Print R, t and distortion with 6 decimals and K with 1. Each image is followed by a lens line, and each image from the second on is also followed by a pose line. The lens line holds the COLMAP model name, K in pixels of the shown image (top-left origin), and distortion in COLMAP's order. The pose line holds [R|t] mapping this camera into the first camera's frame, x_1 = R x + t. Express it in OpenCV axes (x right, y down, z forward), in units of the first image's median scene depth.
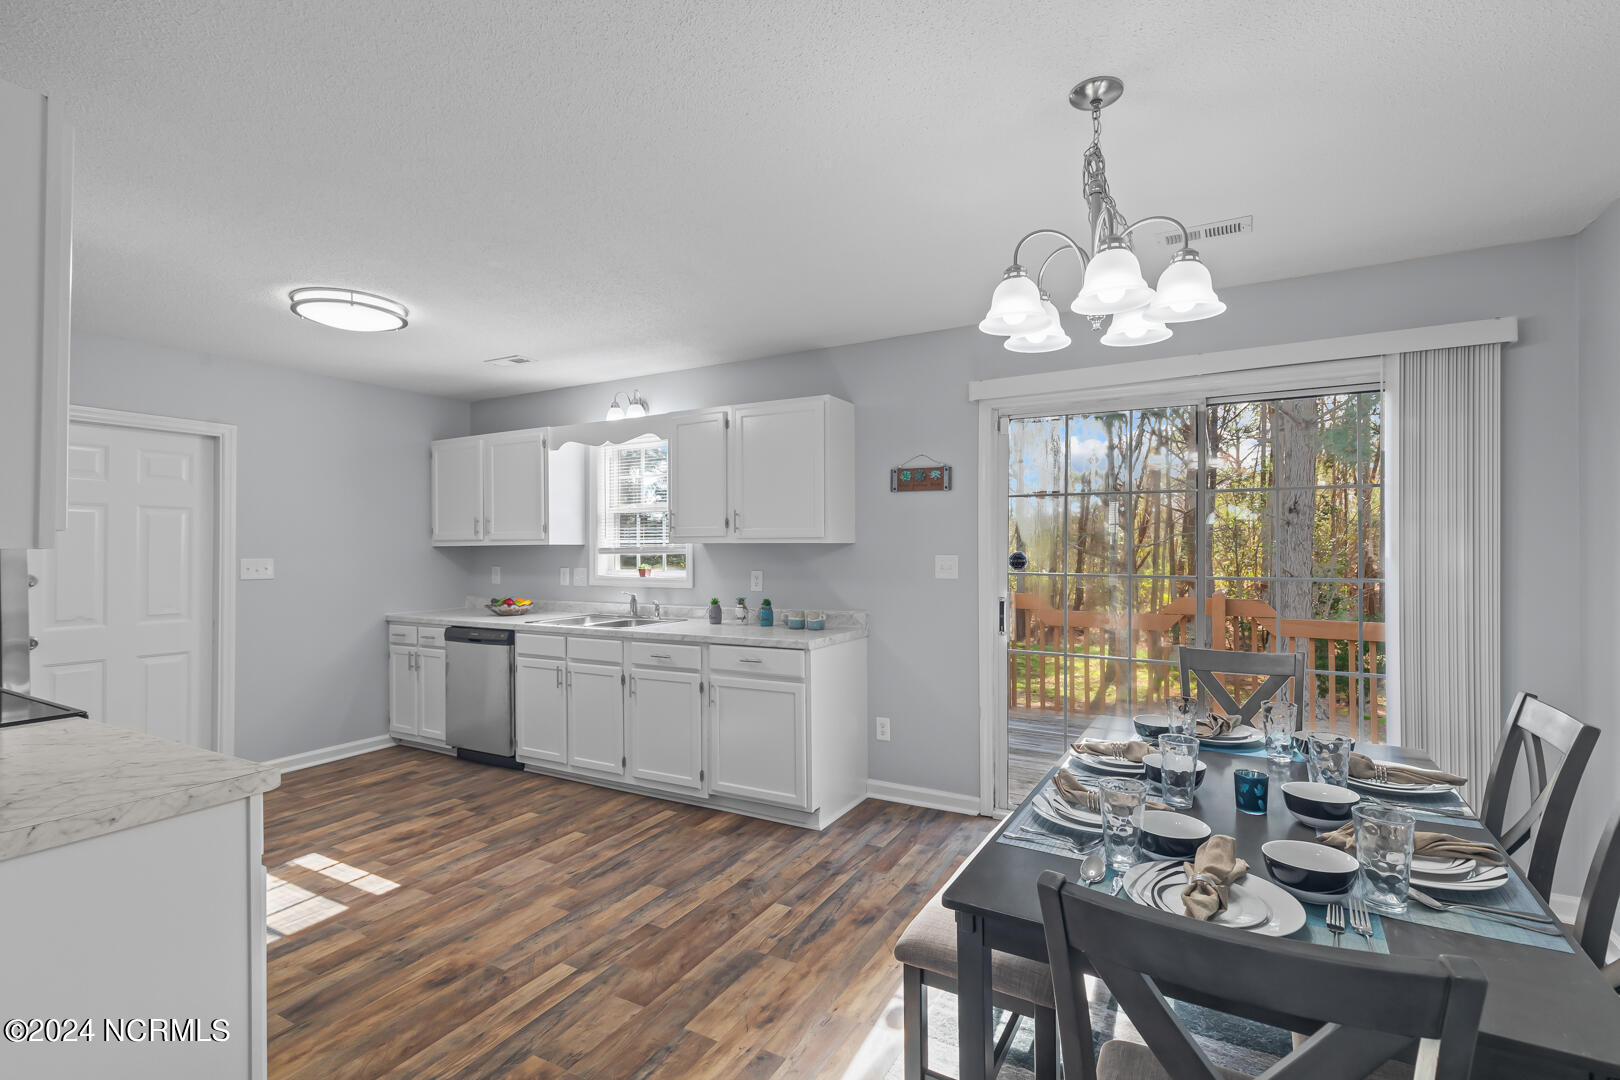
lens RADIAL K [[743.6, 0, 816.2], [0, 743.6, 546.6], [0, 0, 1]] dist [-0.000217, -0.000524]
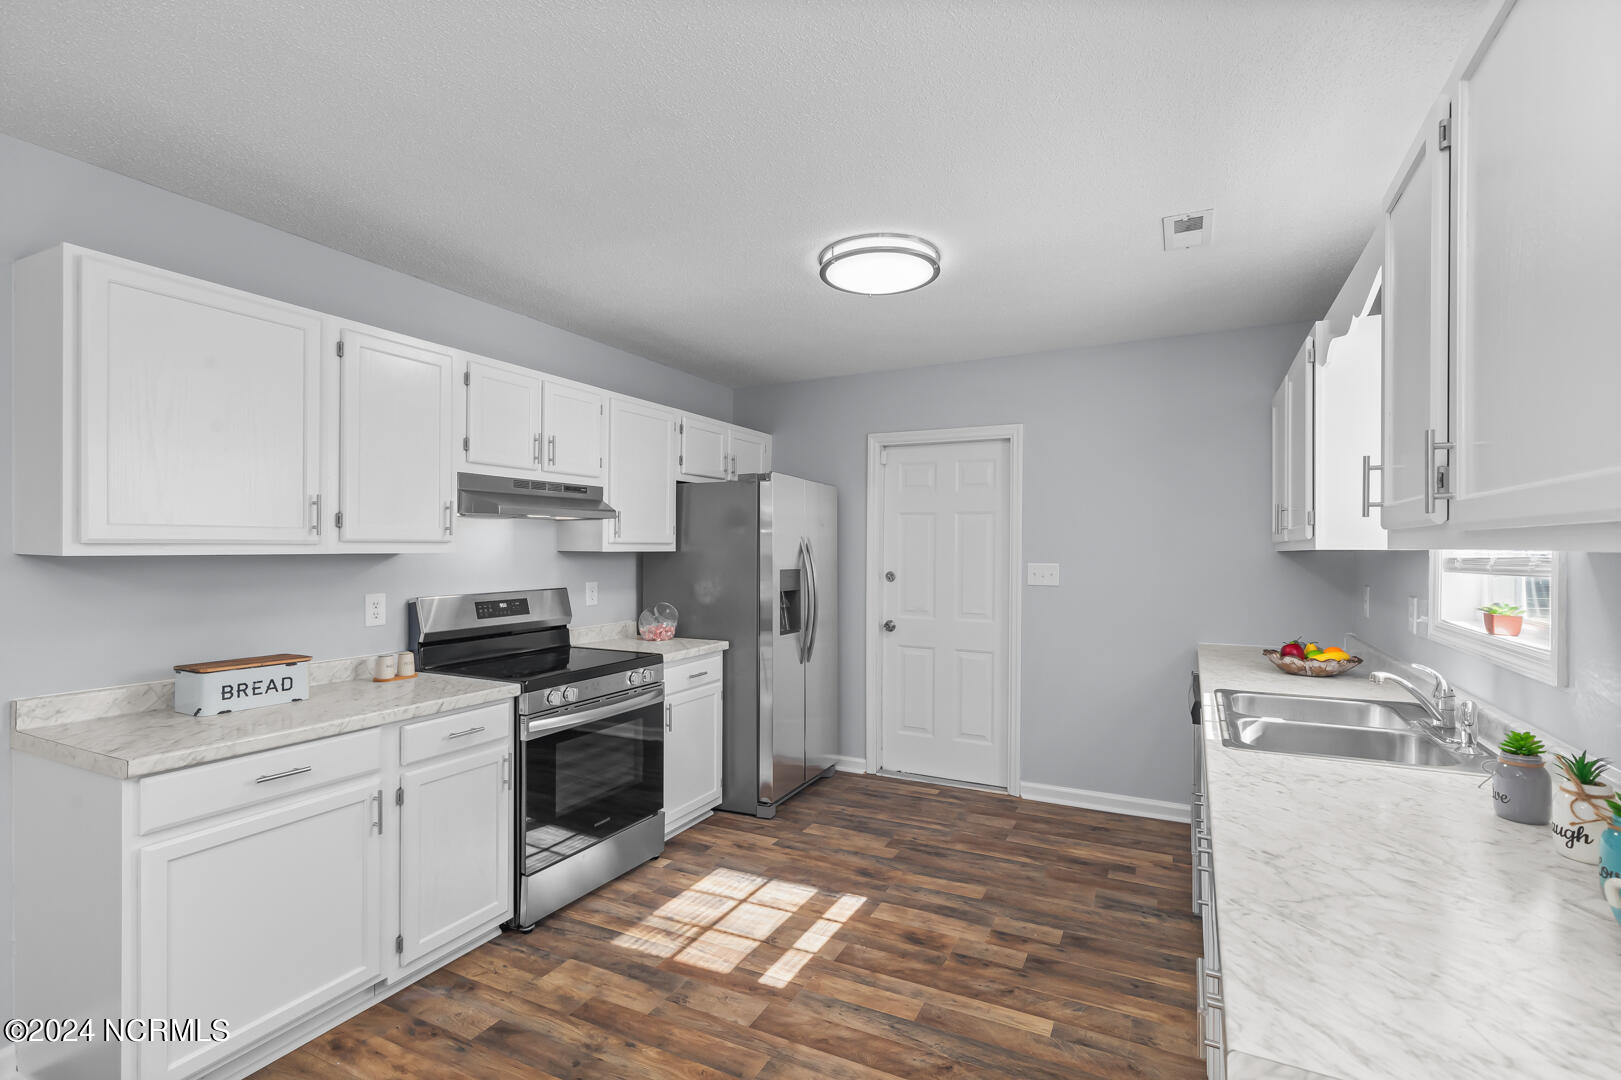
lens RADIAL K [[730.5, 0, 845.0], [0, 730.5, 543.7], [0, 0, 1]] dist [-0.000176, -0.000678]
pose [[0.067415, 0.001980, -0.997723, 0.163576], [-0.008499, 0.999963, 0.001410, -0.008362], [0.997689, 0.008385, 0.067429, 0.808303]]
